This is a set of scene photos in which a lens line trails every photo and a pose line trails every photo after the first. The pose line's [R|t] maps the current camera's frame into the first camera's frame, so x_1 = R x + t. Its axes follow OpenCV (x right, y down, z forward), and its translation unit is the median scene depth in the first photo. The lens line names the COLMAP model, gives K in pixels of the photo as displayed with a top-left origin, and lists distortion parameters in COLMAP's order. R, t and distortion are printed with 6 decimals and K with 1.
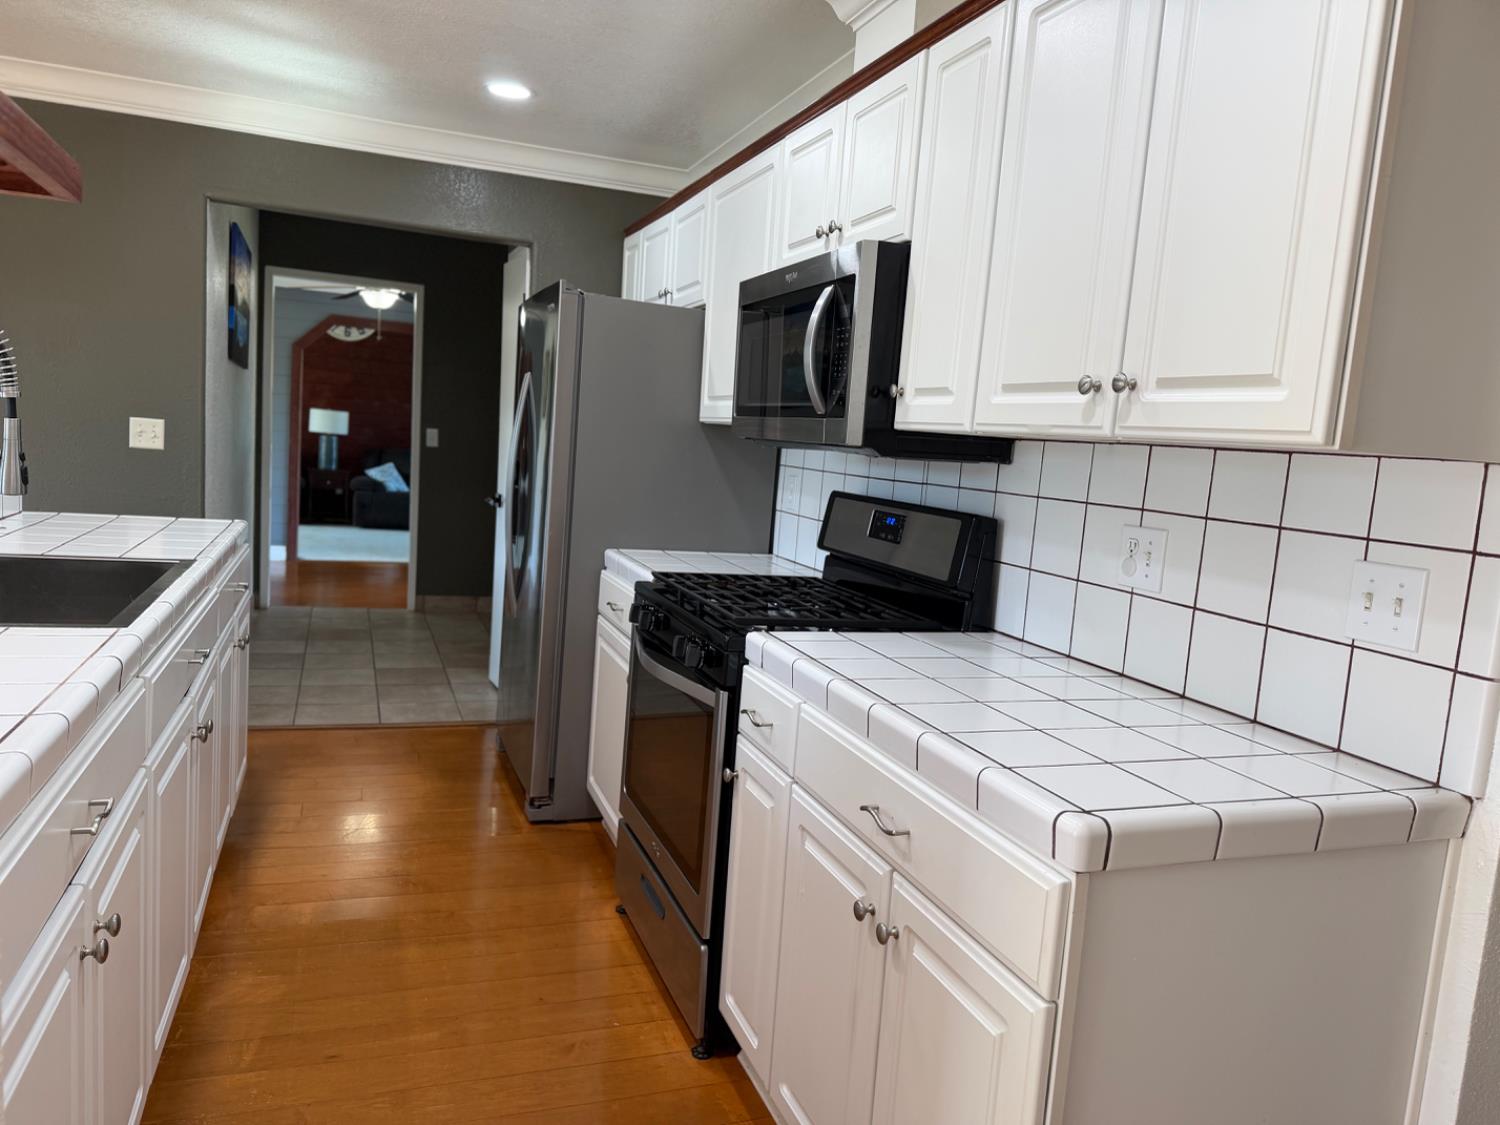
lens RADIAL K [[1050.7, 0, 735.1], [0, 1050.7, 561.4], [0, 0, 1]] dist [0.109529, -0.174685]
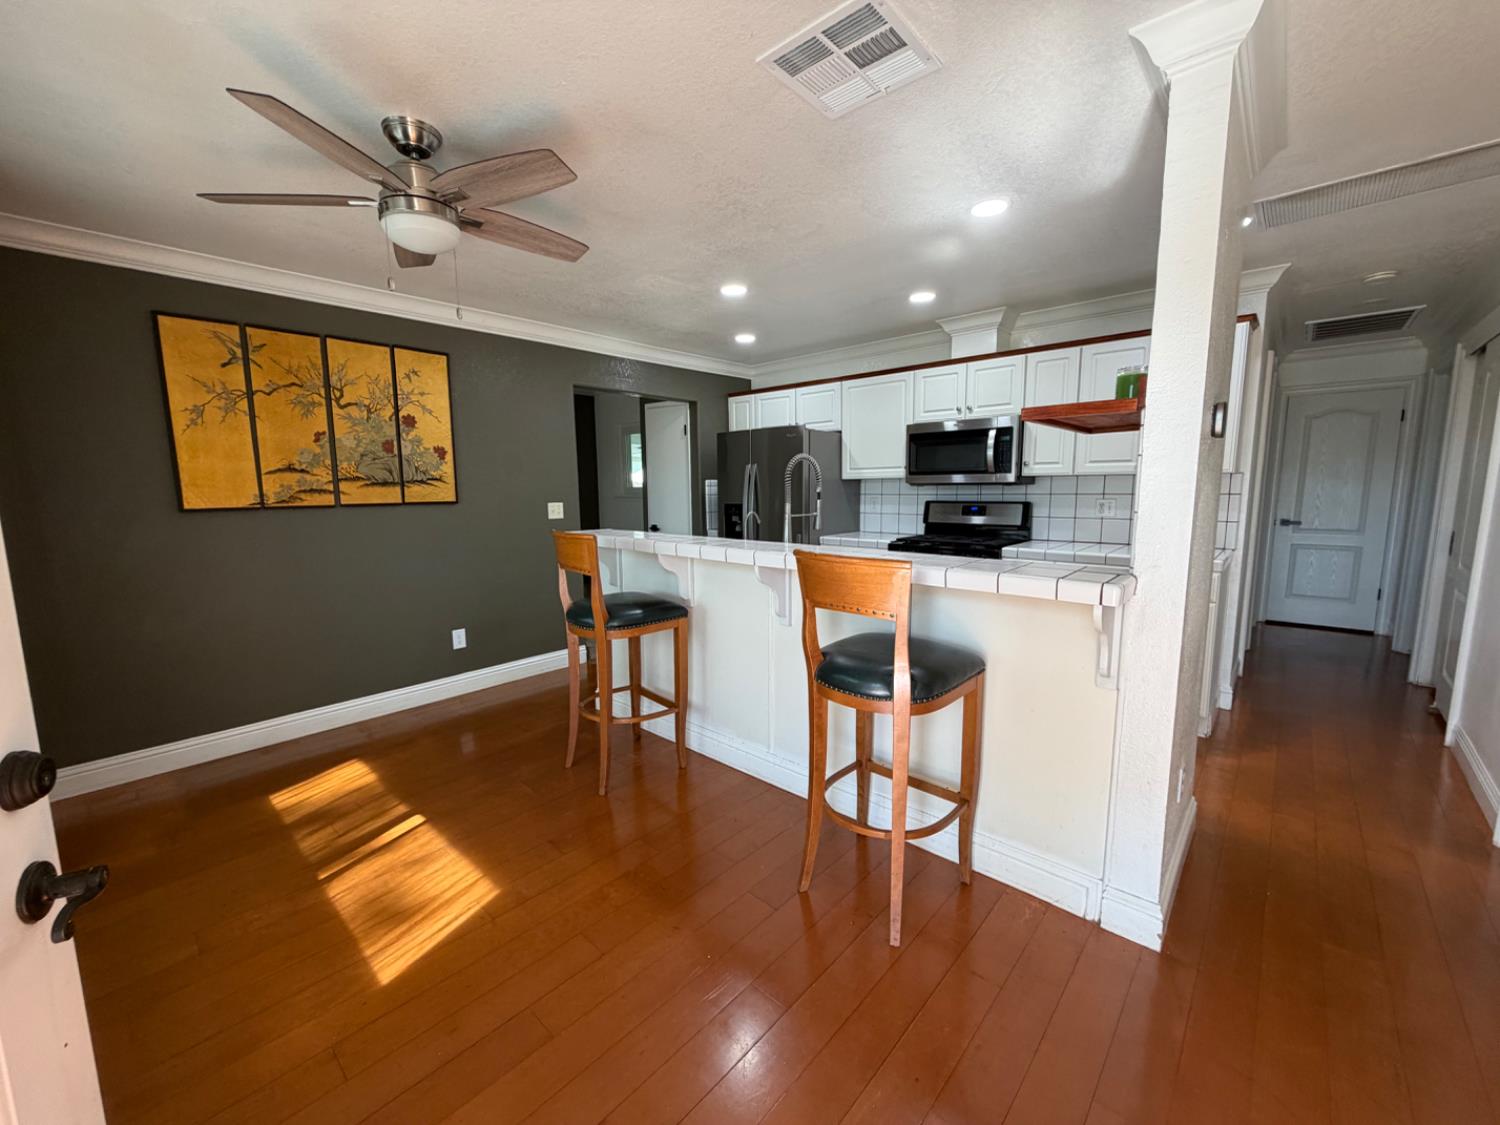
lens RADIAL K [[600.9, 0, 747.4], [0, 600.9, 565.5], [0, 0, 1]] dist [-0.000149, -0.000122]
pose [[0.877571, -0.146841, 0.456407, -1.357586], [0.132813, 0.989145, 0.062870, -0.083451], [-0.460685, 0.005444, 0.887547, -0.169852]]
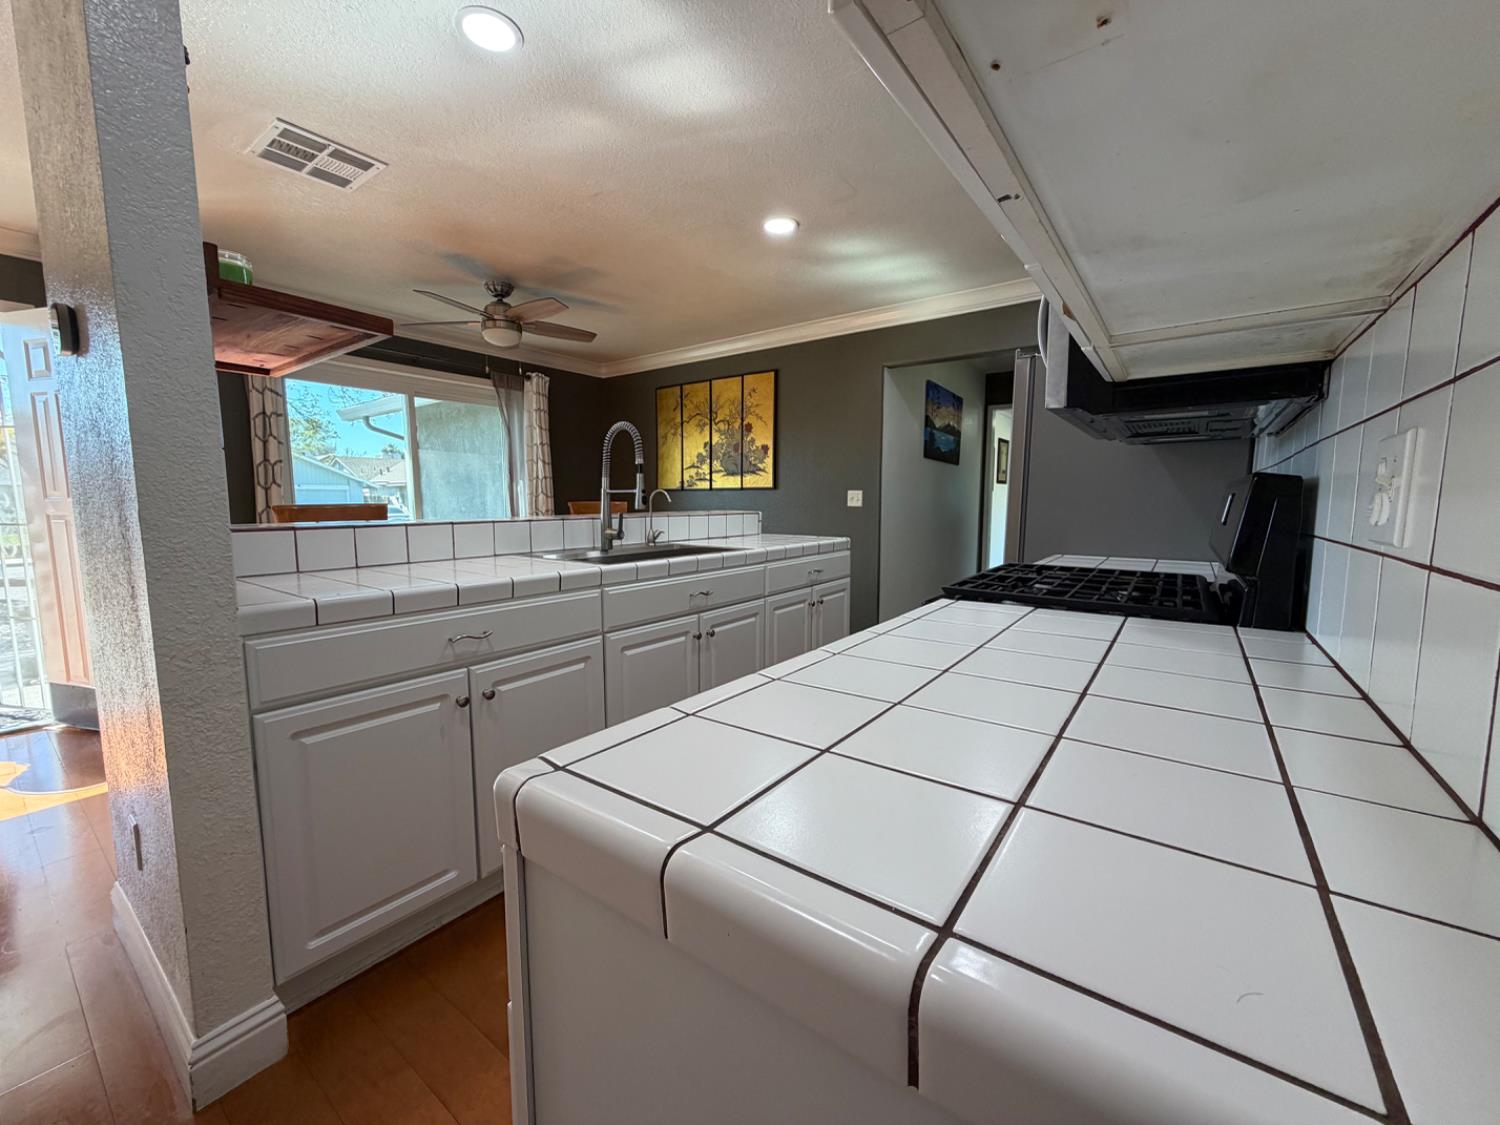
lens RADIAL K [[596.7, 0, 746.8], [0, 596.7, 564.1], [0, 0, 1]] dist [0.000033, -0.000126]
pose [[0.559193, 0.014552, -0.828910, 0.390024], [-0.059027, 0.998007, -0.022300, 0.054076], [0.826933, 0.061399, 0.558938, 0.473005]]
